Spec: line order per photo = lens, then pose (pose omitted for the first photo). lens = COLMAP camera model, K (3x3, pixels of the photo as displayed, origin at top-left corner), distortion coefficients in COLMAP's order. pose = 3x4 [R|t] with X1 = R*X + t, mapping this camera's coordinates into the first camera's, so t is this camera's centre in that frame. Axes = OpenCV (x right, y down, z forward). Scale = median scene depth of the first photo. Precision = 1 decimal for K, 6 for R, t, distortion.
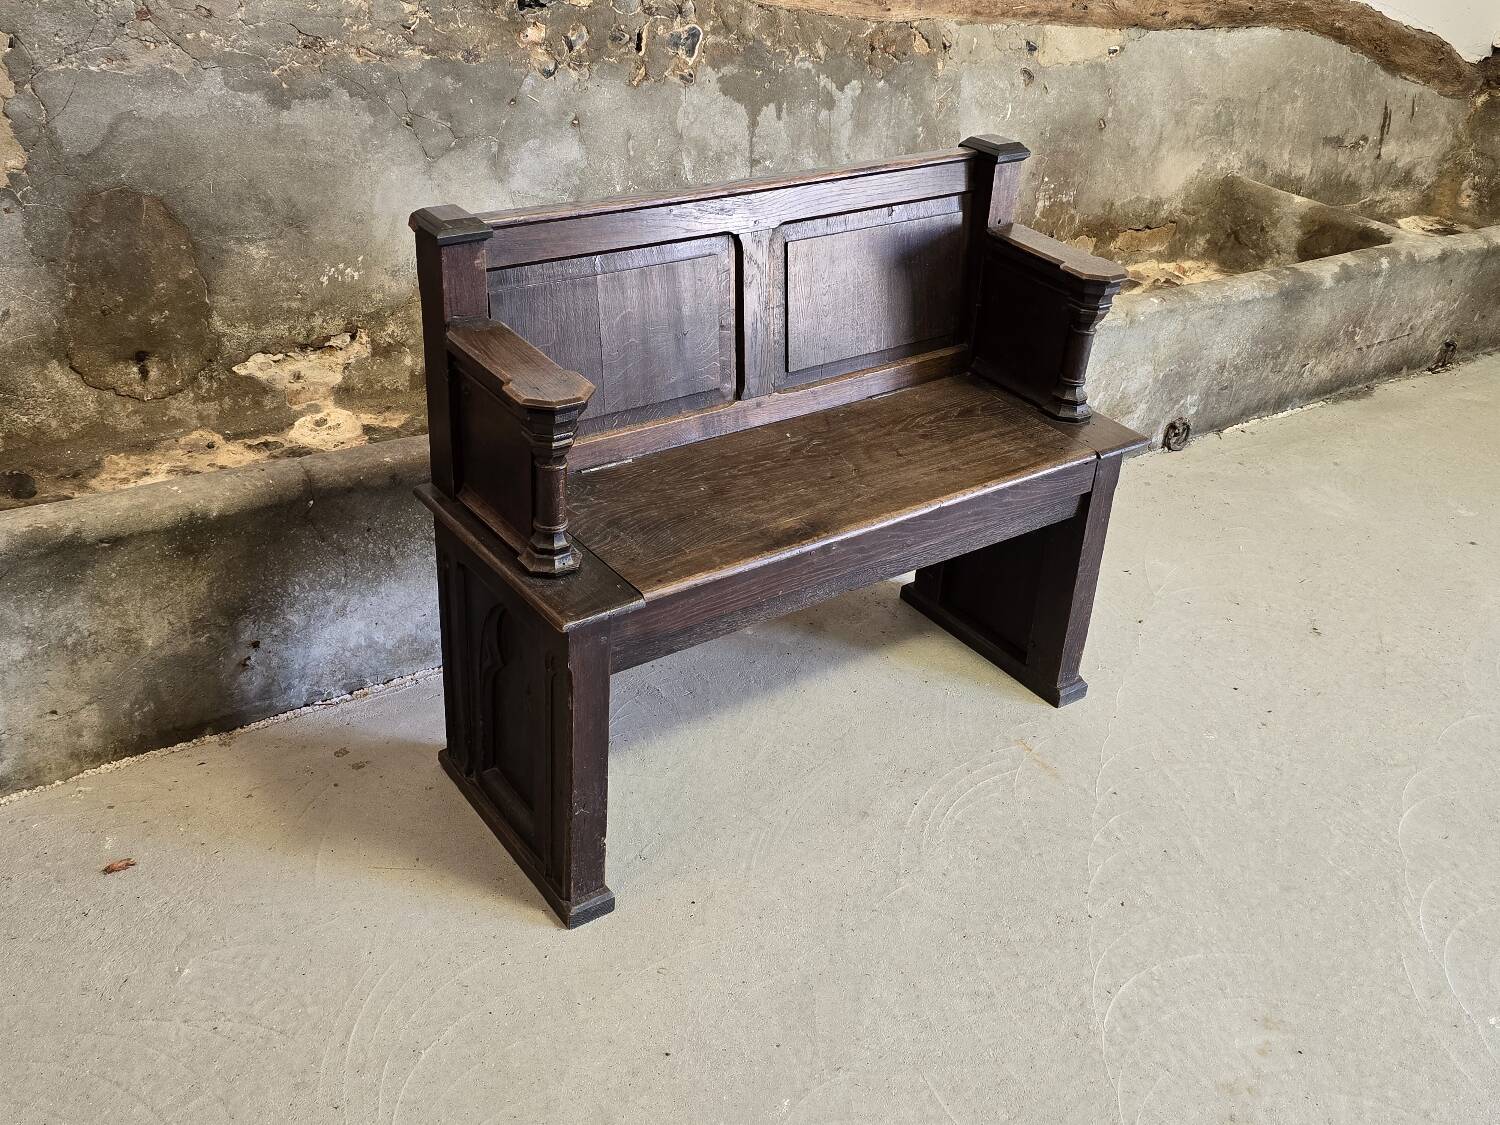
lens RADIAL K [[1449.9, 0, 736.9], [0, 1449.9, 545.6], [0, 0, 1]] dist [0.078600, -0.101532]
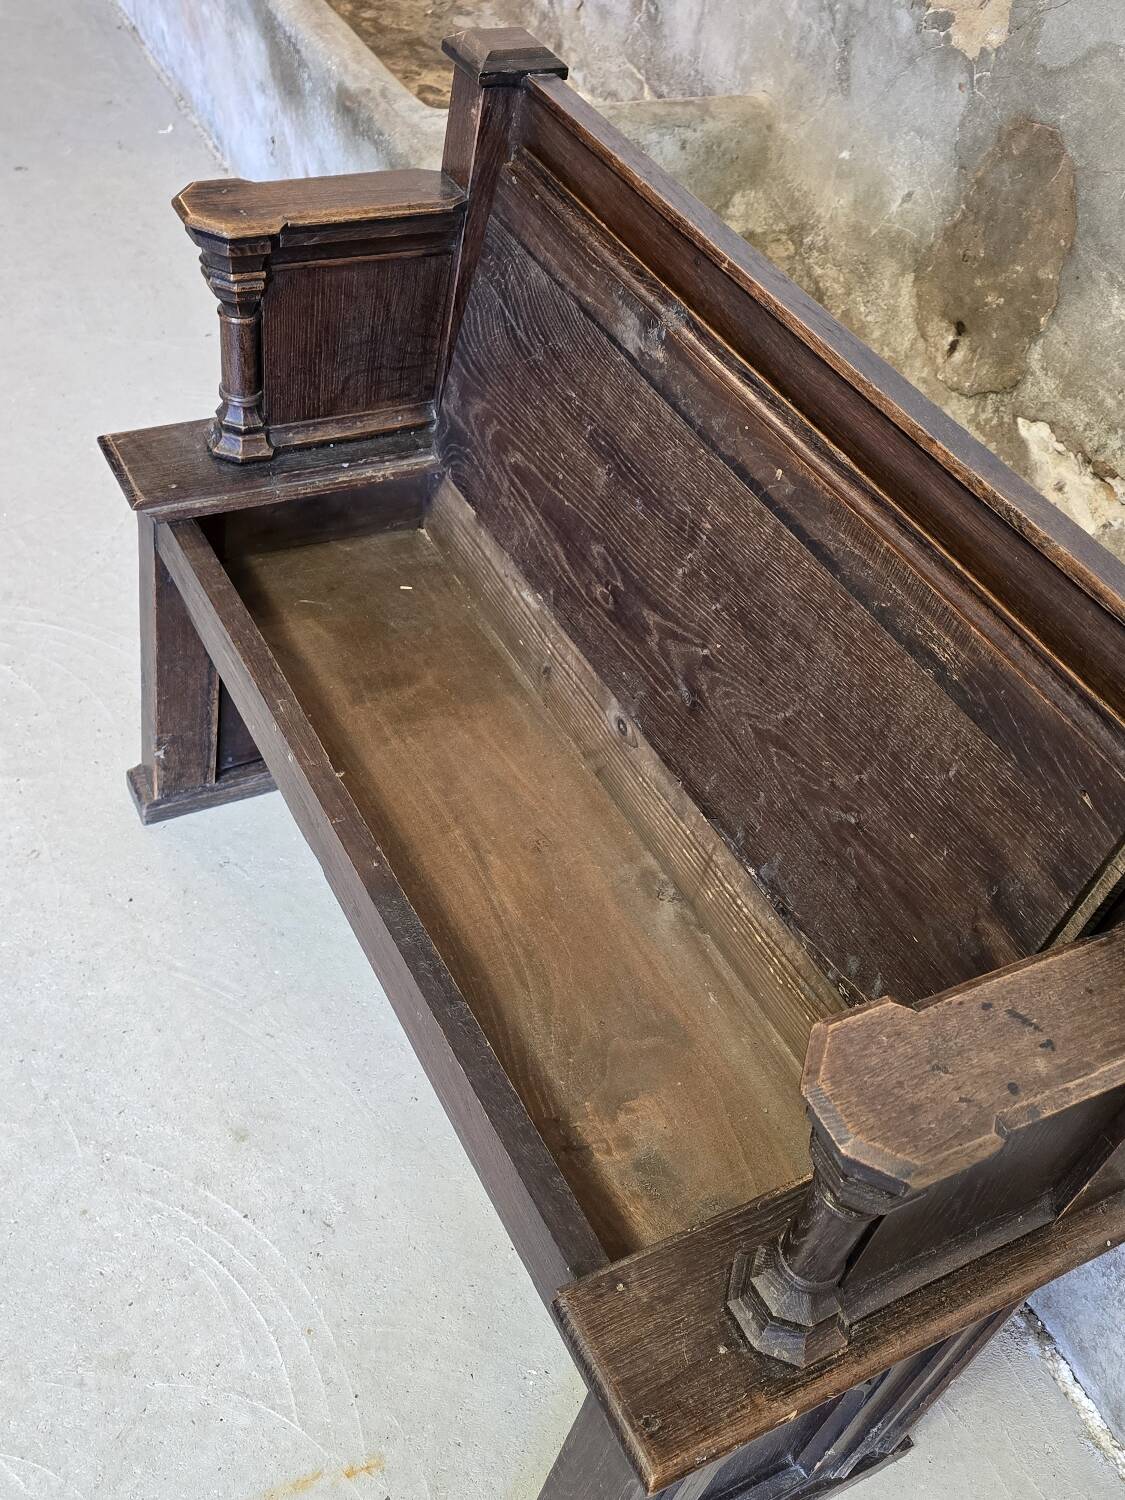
lens RADIAL K [[1458.1, 0, 554.4], [0, 1458.1, 730.4], [0, 0, 1]] dist [0.062656, -0.084090]
pose [[-0.133883, 0.623290, -0.770445, 0.378641], [-0.620528, 0.553439, 0.555564, -0.303131], [0.772671, 0.552463, 0.312673, 0.650633]]
